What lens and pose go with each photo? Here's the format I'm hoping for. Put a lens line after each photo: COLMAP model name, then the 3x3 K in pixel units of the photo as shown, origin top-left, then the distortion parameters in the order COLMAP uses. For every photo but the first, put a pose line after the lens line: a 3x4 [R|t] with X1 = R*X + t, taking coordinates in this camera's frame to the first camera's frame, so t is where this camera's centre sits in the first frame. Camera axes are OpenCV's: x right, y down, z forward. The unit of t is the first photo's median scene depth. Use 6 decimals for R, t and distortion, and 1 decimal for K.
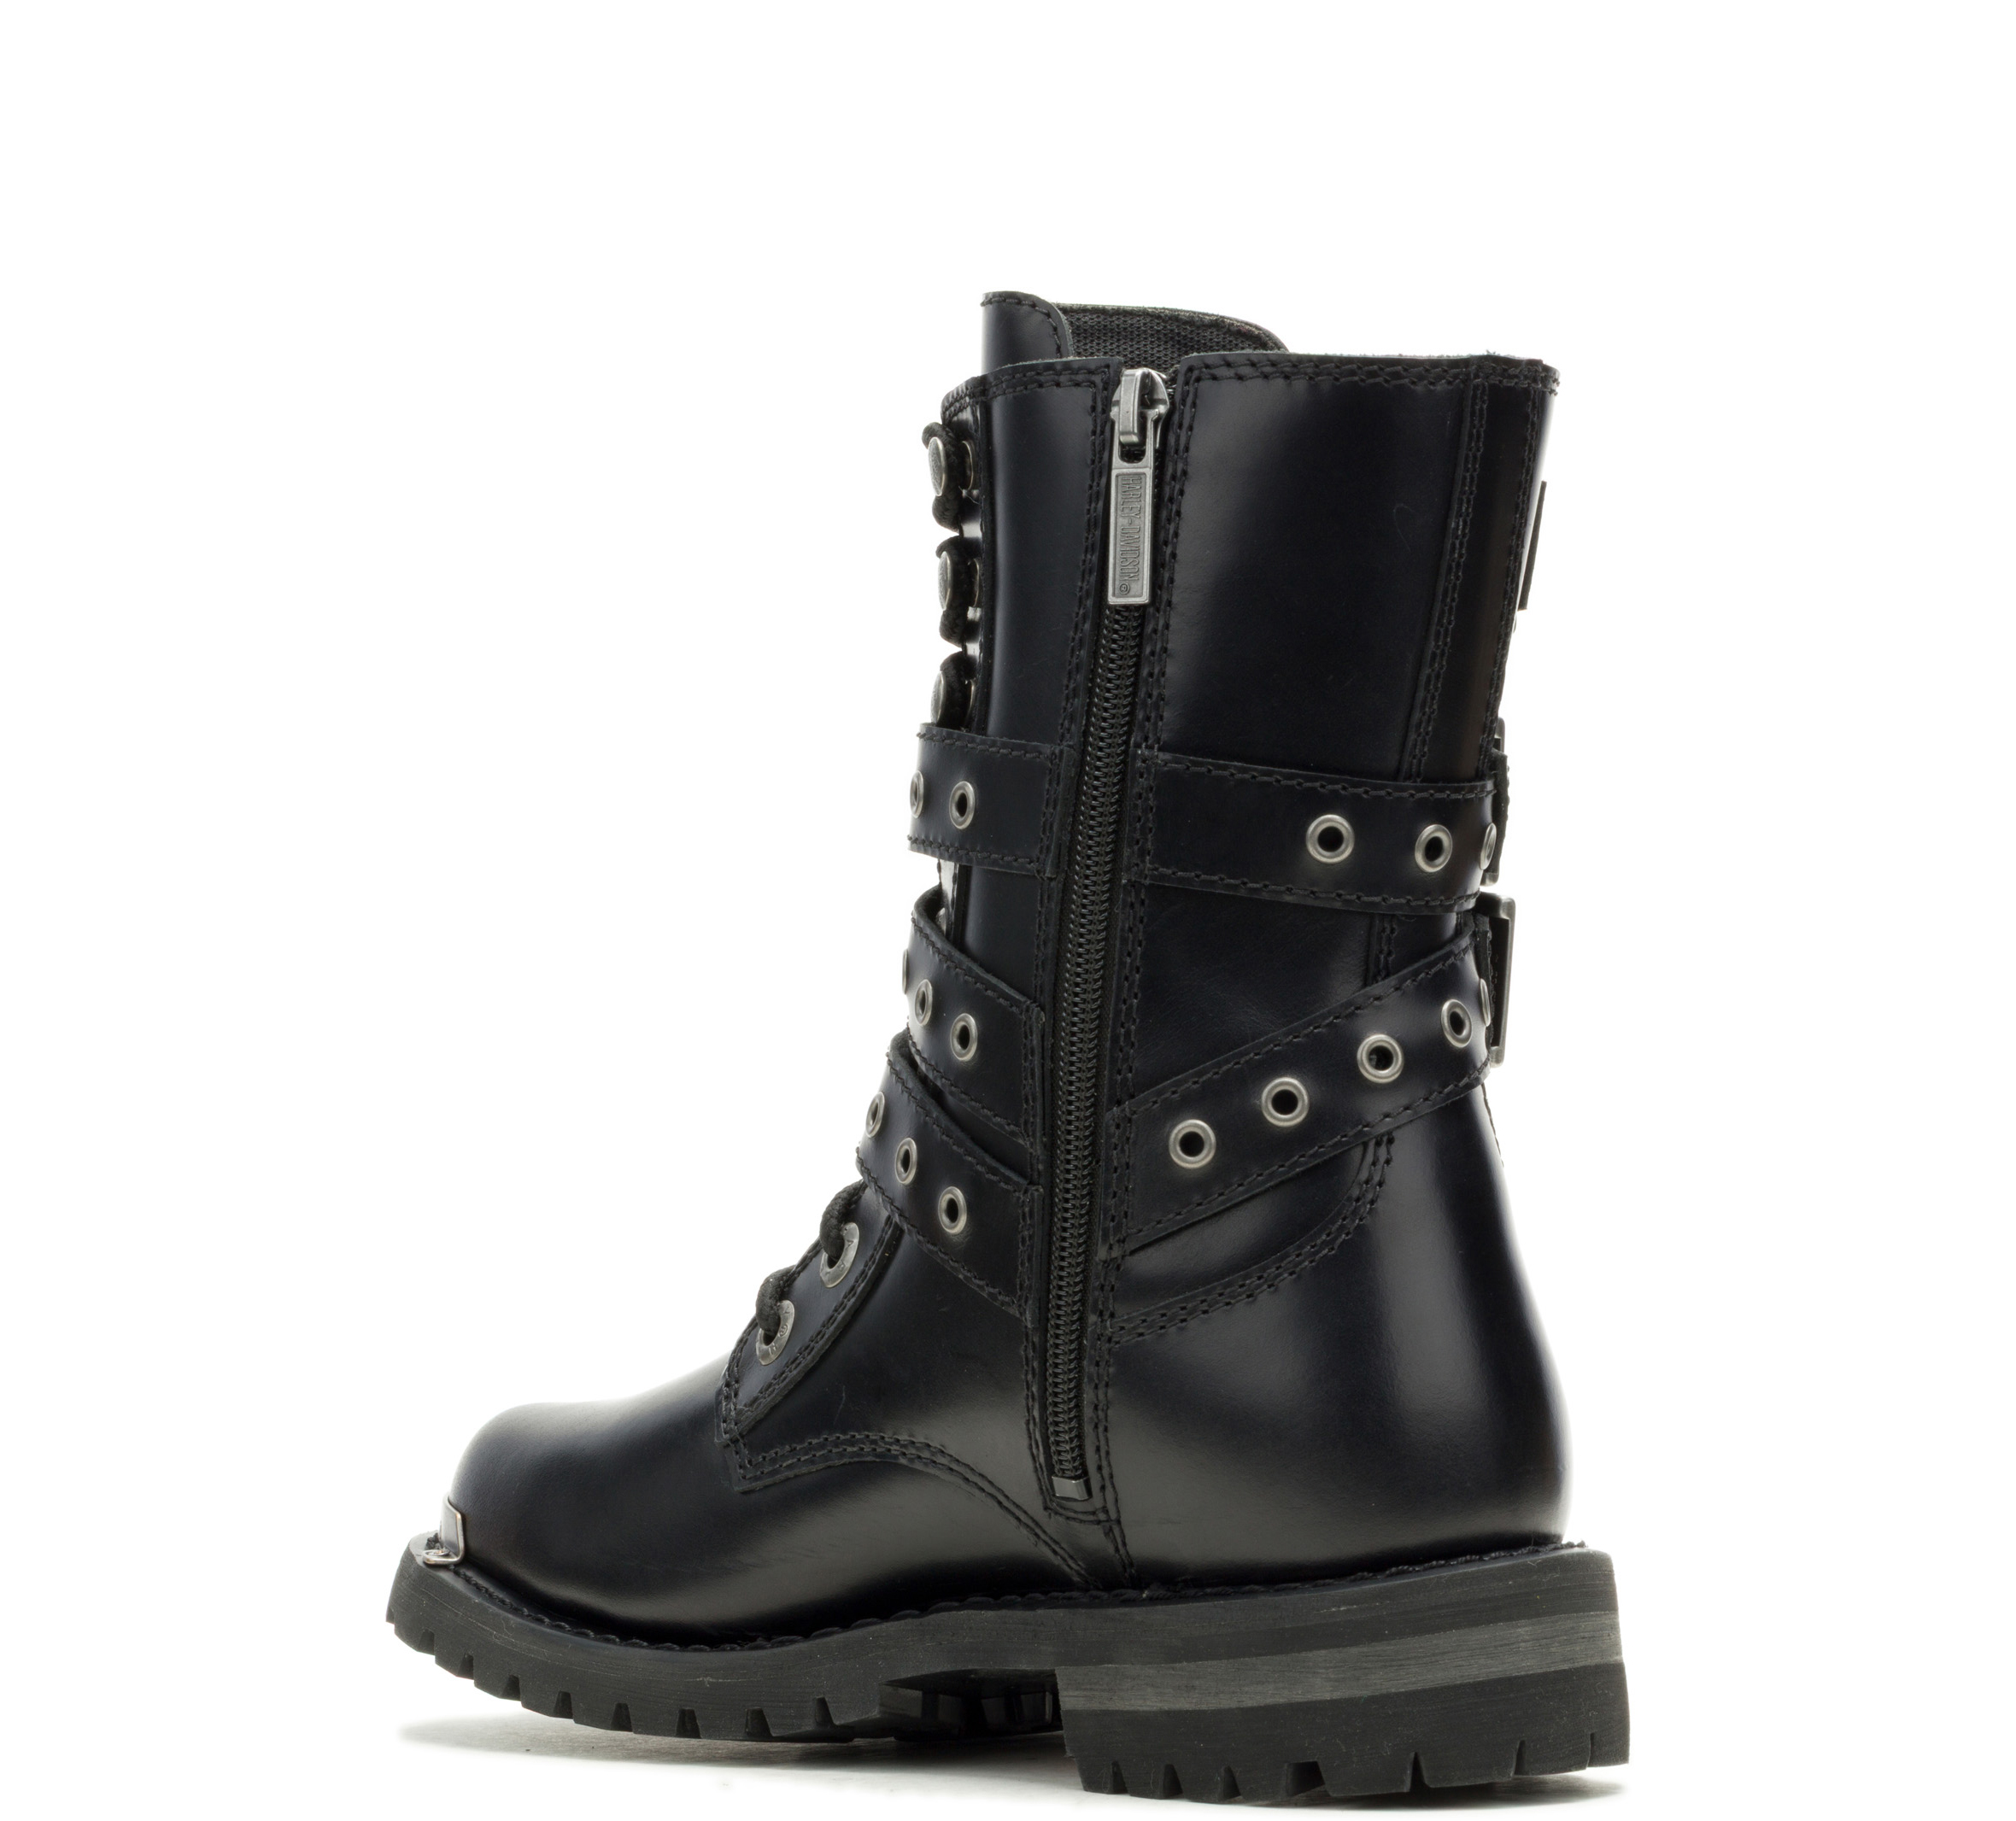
lens RADIAL K [[7143.6, 0, 1008.0], [0, 7143.6, 910.5], [0, 0, 1]] dist [-0.199030, 1.050841]
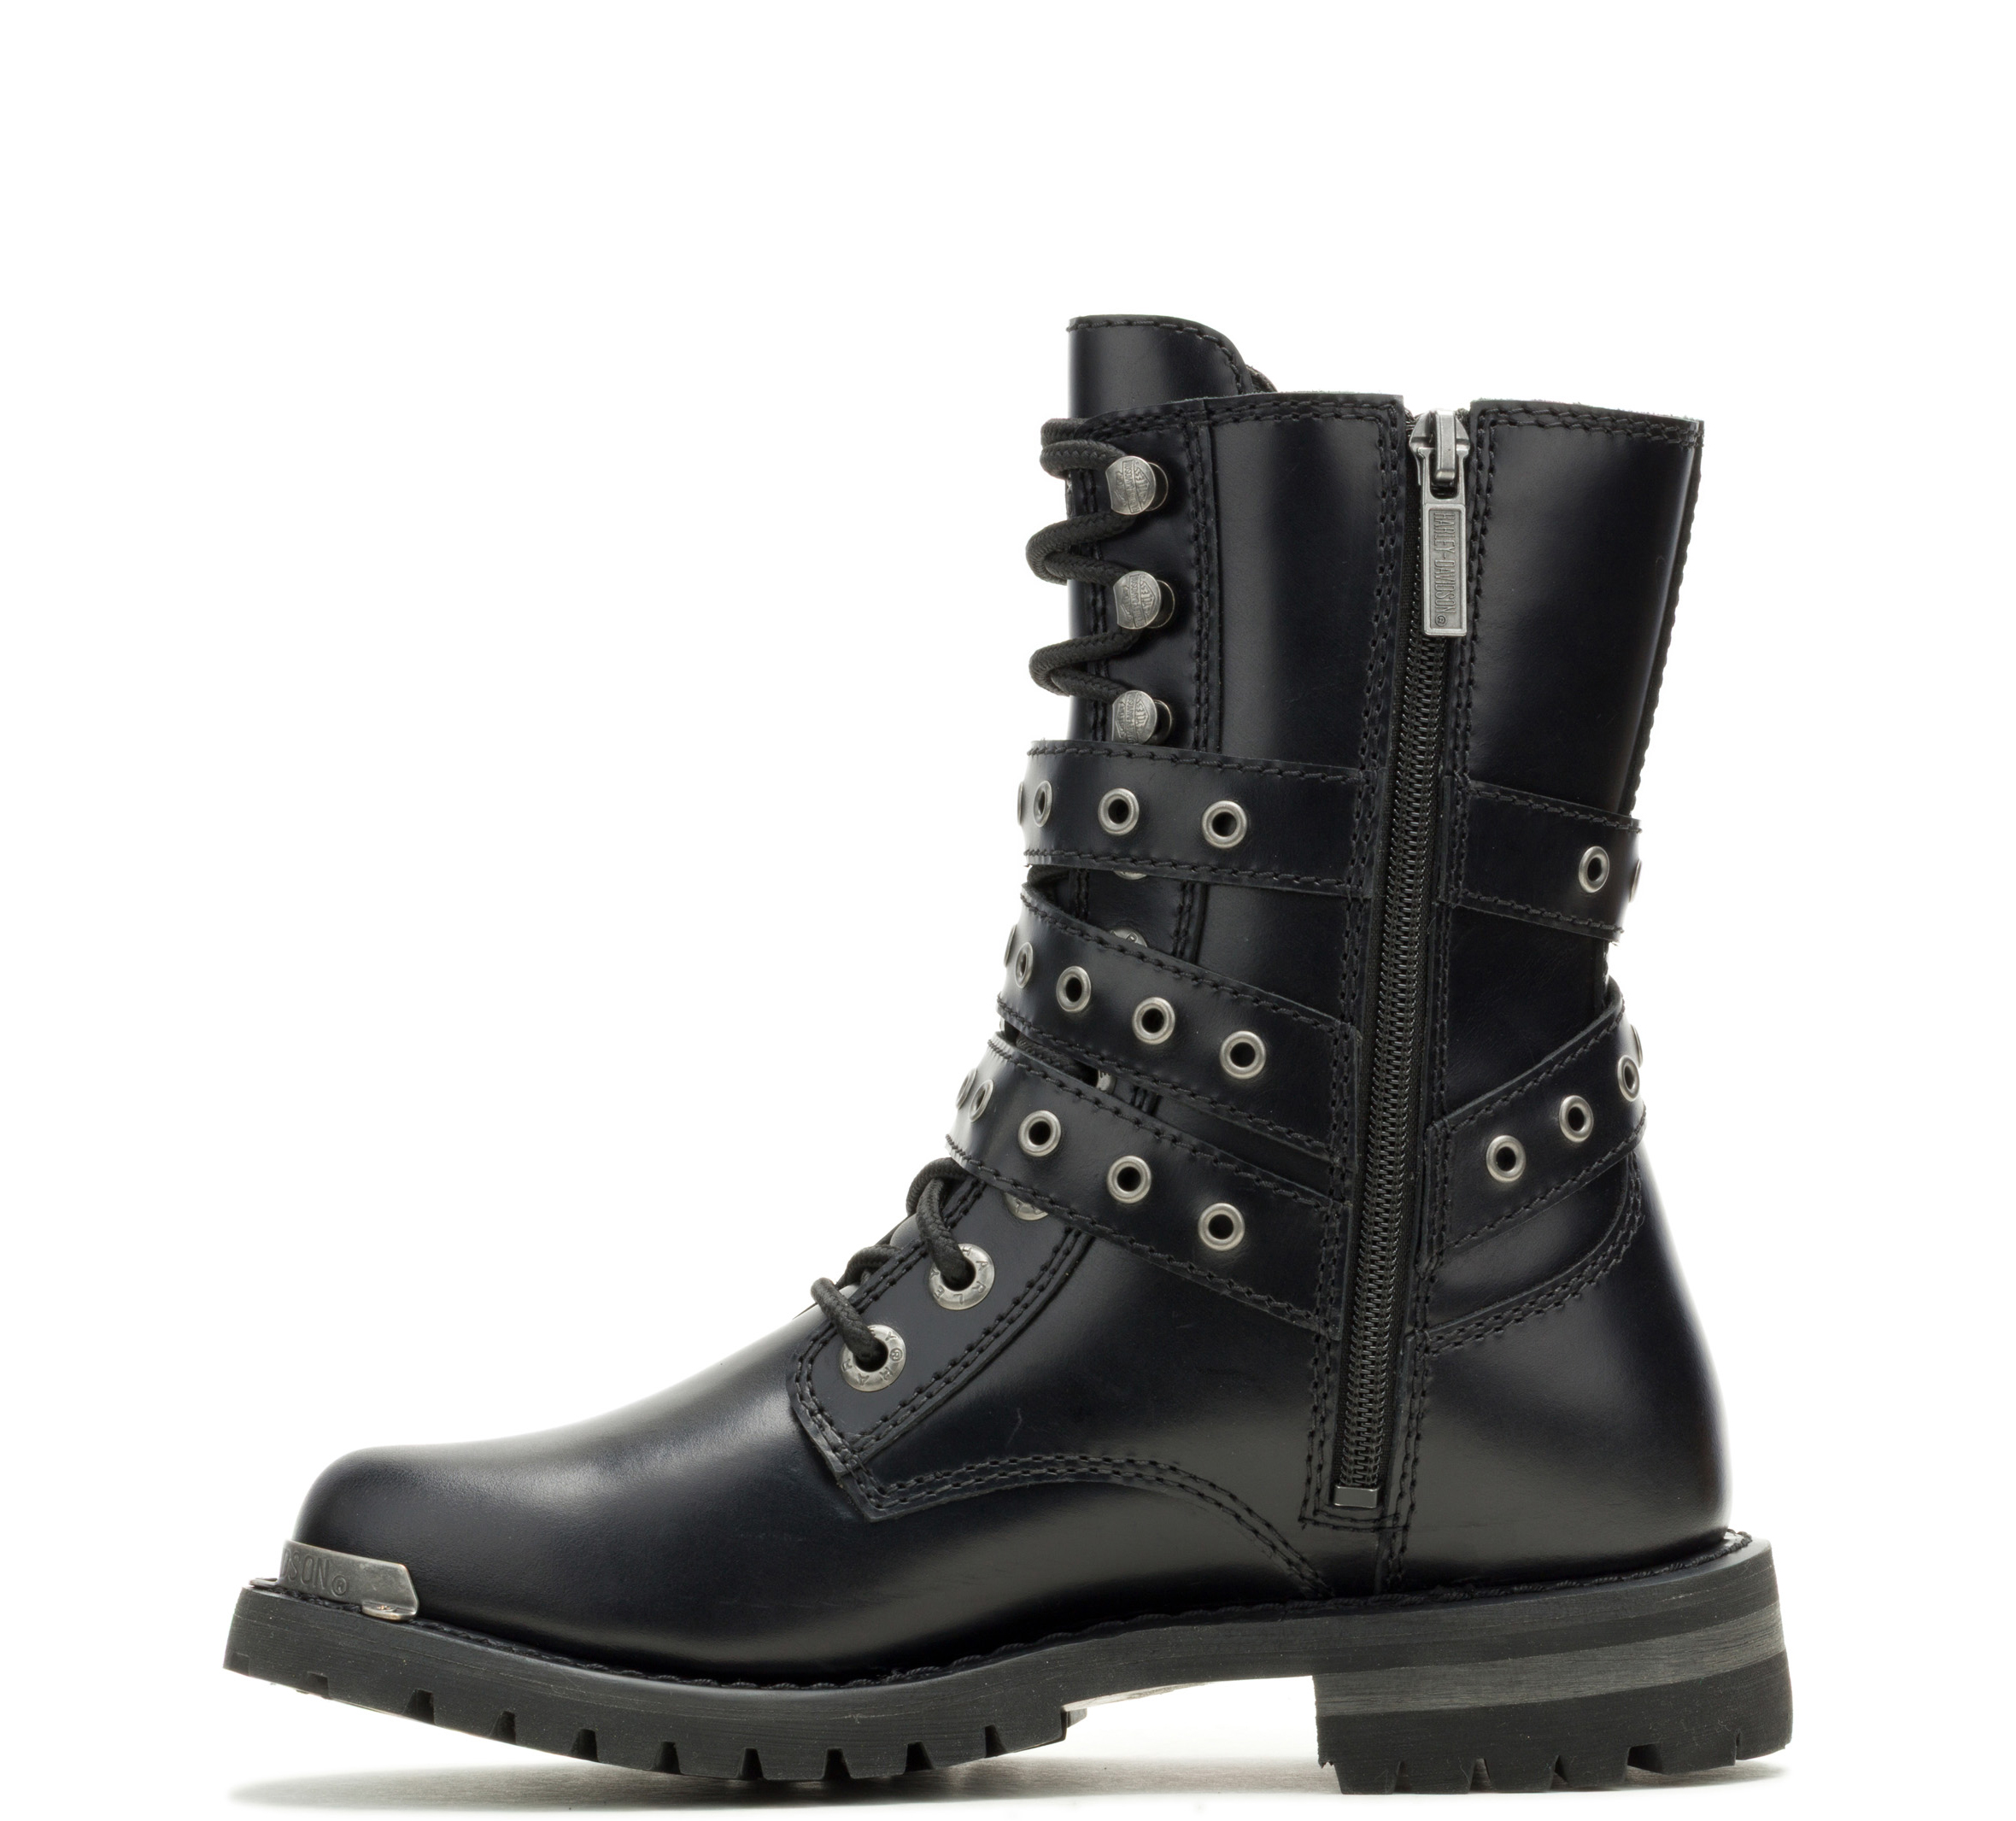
lens RADIAL K [[7143.6, 0, 1008.0], [0, 7143.6, 910.5], [0, 0, 1]] dist [-0.199030, 1.050841]
pose [[0.700646, 0.026426, 0.713019, -0.761991], [-0.015576, 0.999642, -0.021742, 0.020199], [-0.713339, 0.004127, 0.700807, 0.322989]]
